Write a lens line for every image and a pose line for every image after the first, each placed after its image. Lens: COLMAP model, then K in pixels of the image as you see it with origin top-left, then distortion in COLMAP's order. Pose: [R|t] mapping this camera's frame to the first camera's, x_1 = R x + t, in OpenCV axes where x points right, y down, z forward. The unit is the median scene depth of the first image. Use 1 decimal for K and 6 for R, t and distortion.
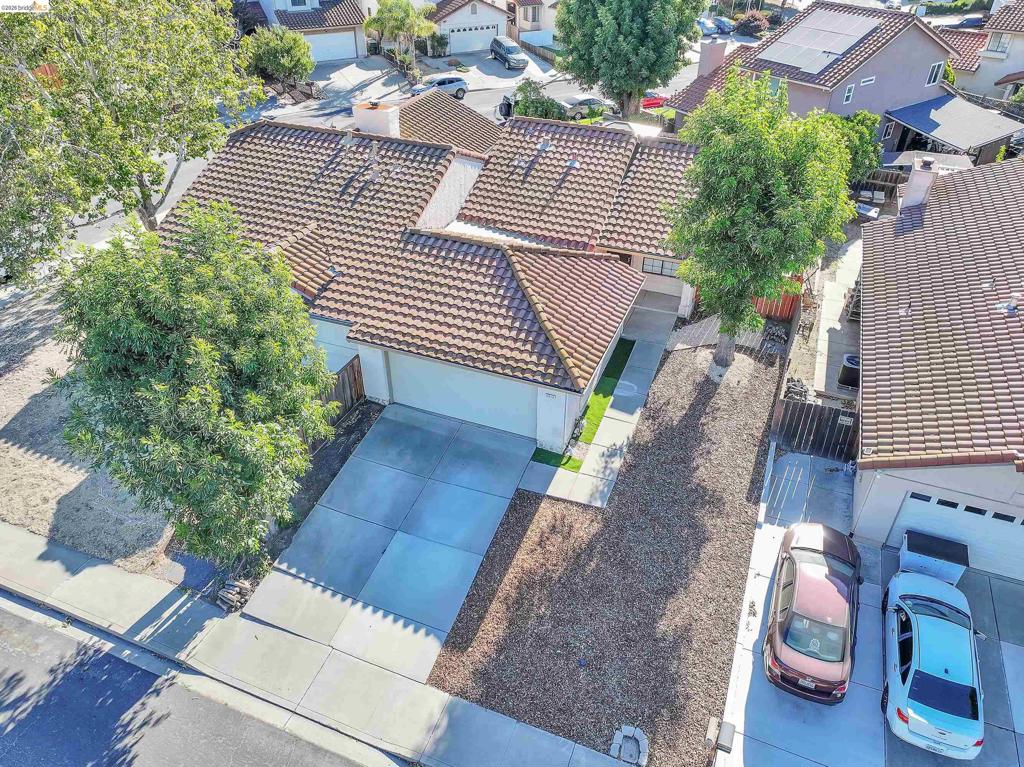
lens RADIAL K [[729.0, 0, 511.7], [0, 729.0, 374.6], [0, 0, 1]] dist [-0.002509, 0.011637]
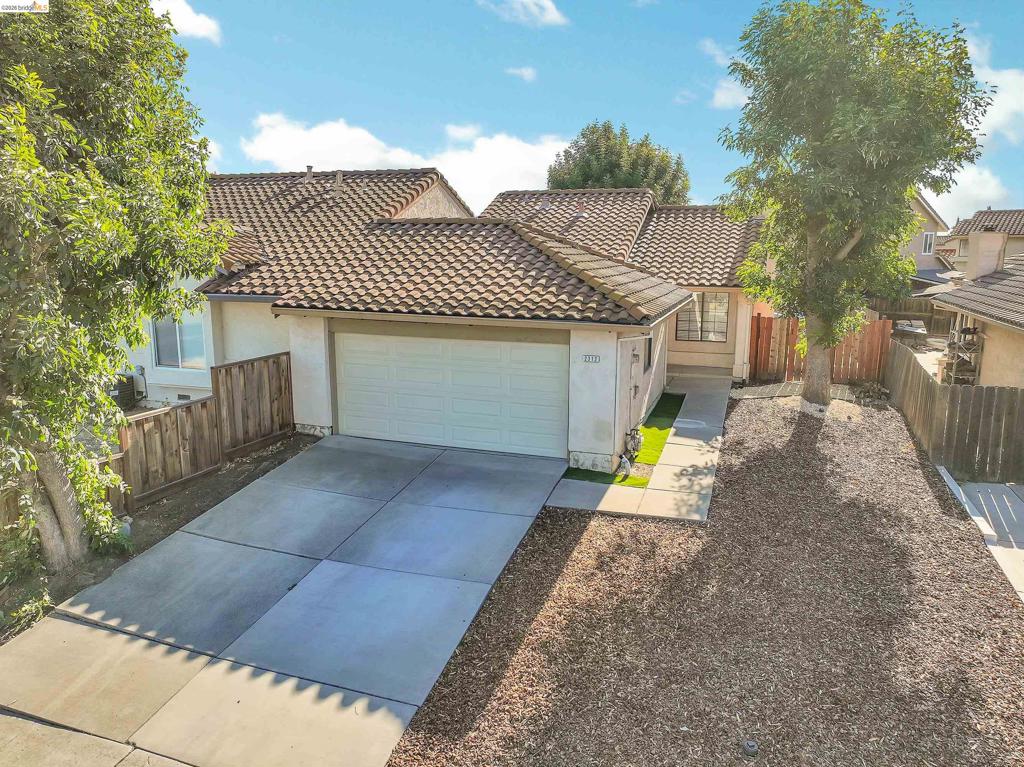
lens RADIAL K [[729.0, 0, 511.0], [0, 729.0, 384.5], [0, 0, 1]] dist [-0.002509, 0.011637]
pose [[0.998974, -0.005651, 0.044924, -0.045830], [0.023876, 0.908770, -0.416614, 0.322136], [-0.038471, 0.417259, 0.907973, 0.468338]]
